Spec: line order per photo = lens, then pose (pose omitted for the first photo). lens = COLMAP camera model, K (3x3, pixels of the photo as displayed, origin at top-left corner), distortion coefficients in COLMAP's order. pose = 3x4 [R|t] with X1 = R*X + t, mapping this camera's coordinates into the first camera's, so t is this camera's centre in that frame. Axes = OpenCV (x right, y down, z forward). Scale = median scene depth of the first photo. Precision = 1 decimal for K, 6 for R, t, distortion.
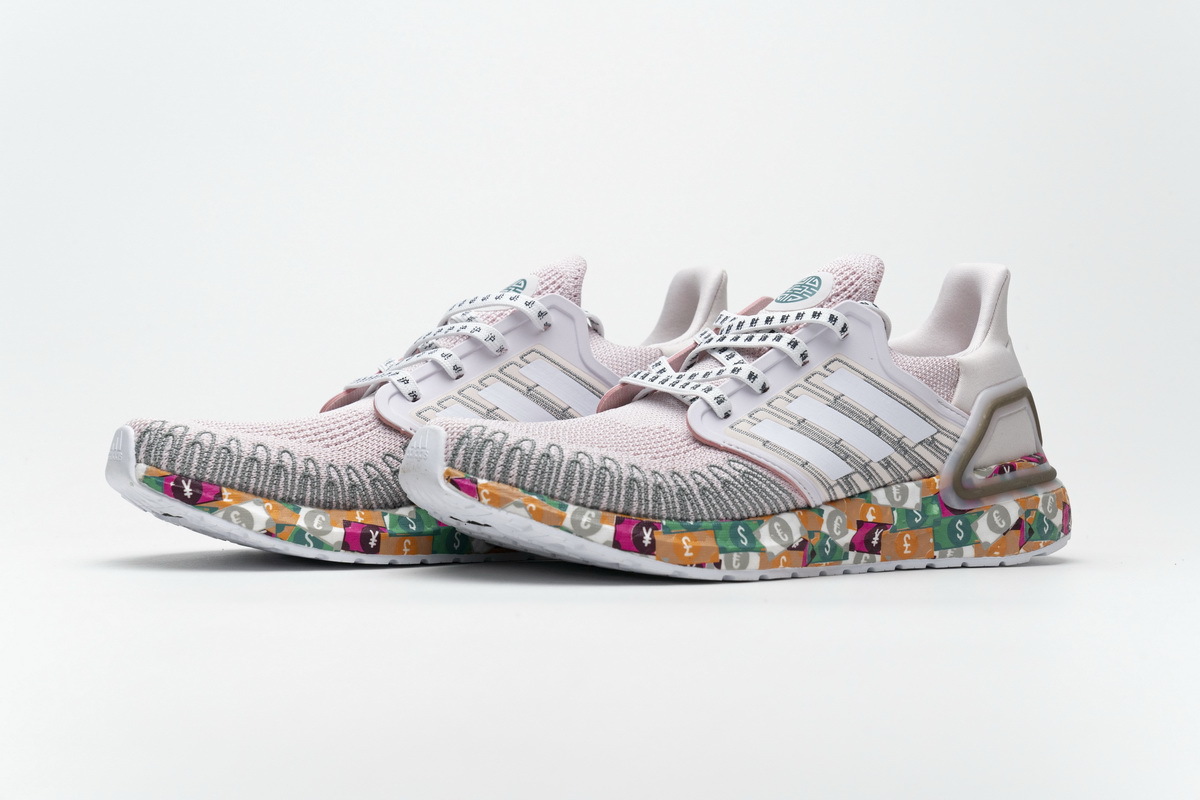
lens RADIAL K [[2340.1, 0, 600.0], [0, 2340.1, 400.0], [0, 0, 1]] dist [0.016771, -0.097499]
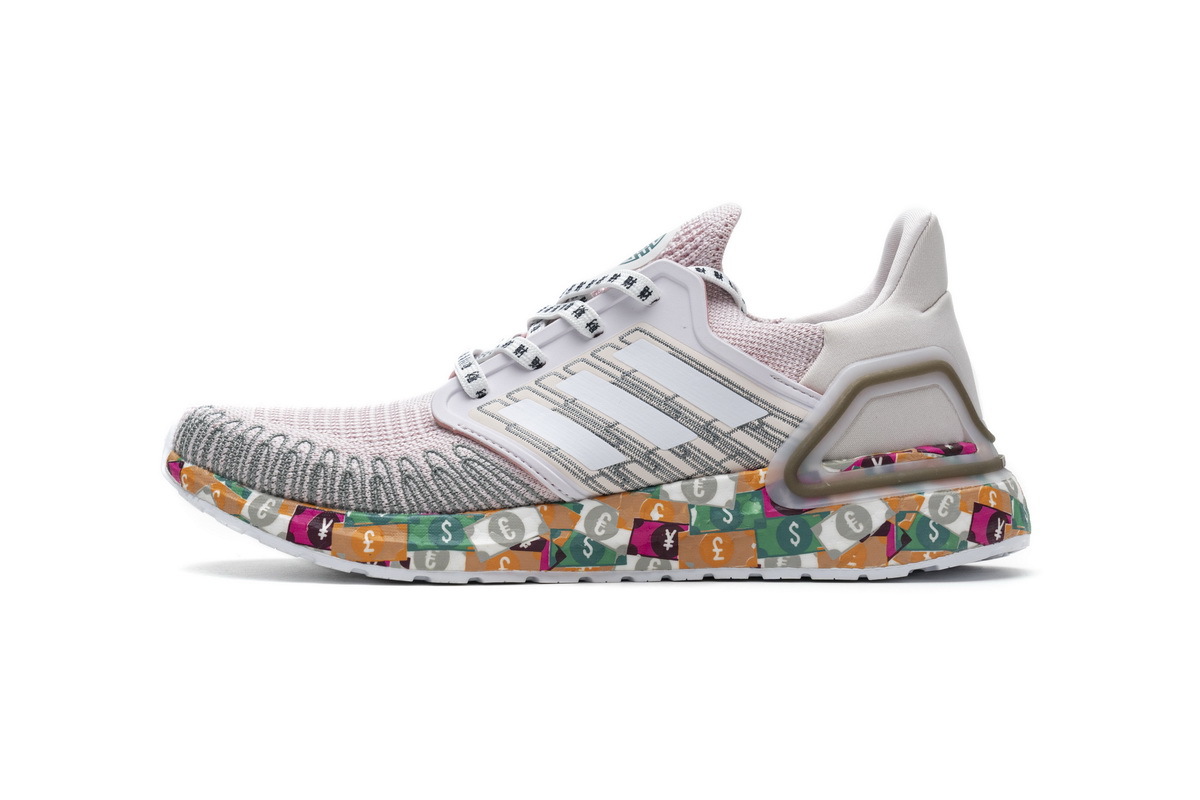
lens RADIAL K [[2340.1, 0, 600.0], [0, 2340.1, 400.0], [0, 0, 1]] dist [0.016771, -0.097499]
pose [[0.855760, -0.005452, -0.517344, 0.532866], [0.002233, 0.999974, -0.006845, 0.014378], [0.517368, 0.004702, 0.855750, 0.269612]]
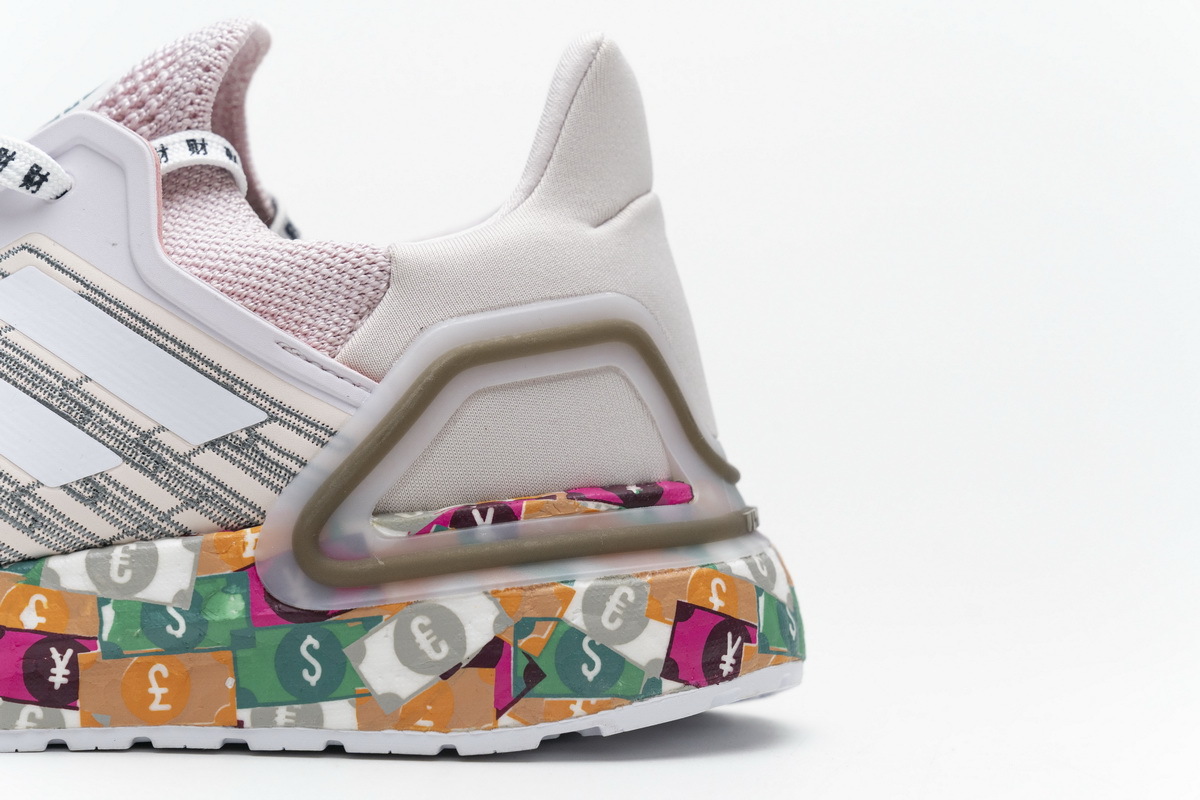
lens RADIAL K [[2340.1, 0, 600.0], [0, 2340.1, 400.0], [0, 0, 1]] dist [0.016771, -0.097499]
pose [[0.860685, 0.000101, -0.509137, 0.414469], [-0.013329, 0.999662, -0.022334, 0.019105], [0.508963, 0.026009, 0.860395, 0.691038]]
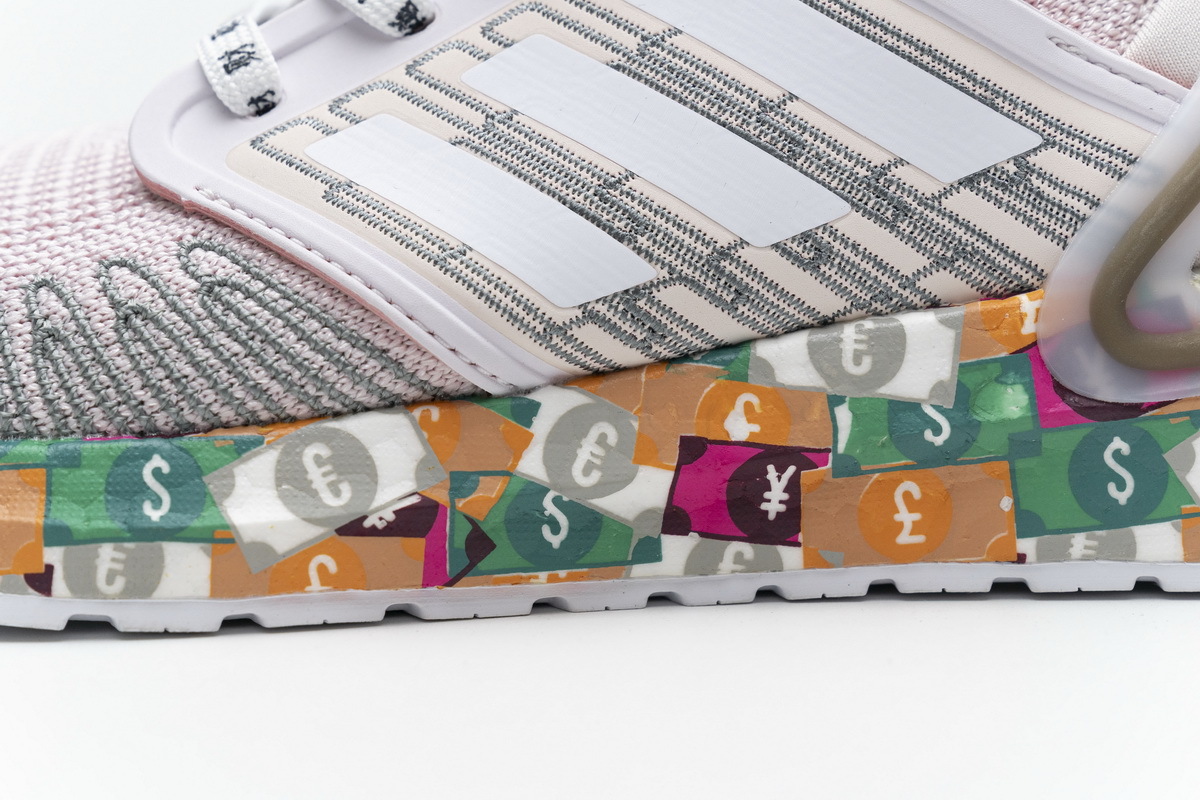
lens RADIAL K [[2340.1, 0, 600.0], [0, 2340.1, 400.0], [0, 0, 1]] dist [0.016771, -0.097499]
pose [[0.854423, 0.026695, -0.518892, 0.258720], [0.020237, 0.996212, 0.084574, 0.020239], [0.519184, -0.082763, 0.850646, 0.728798]]
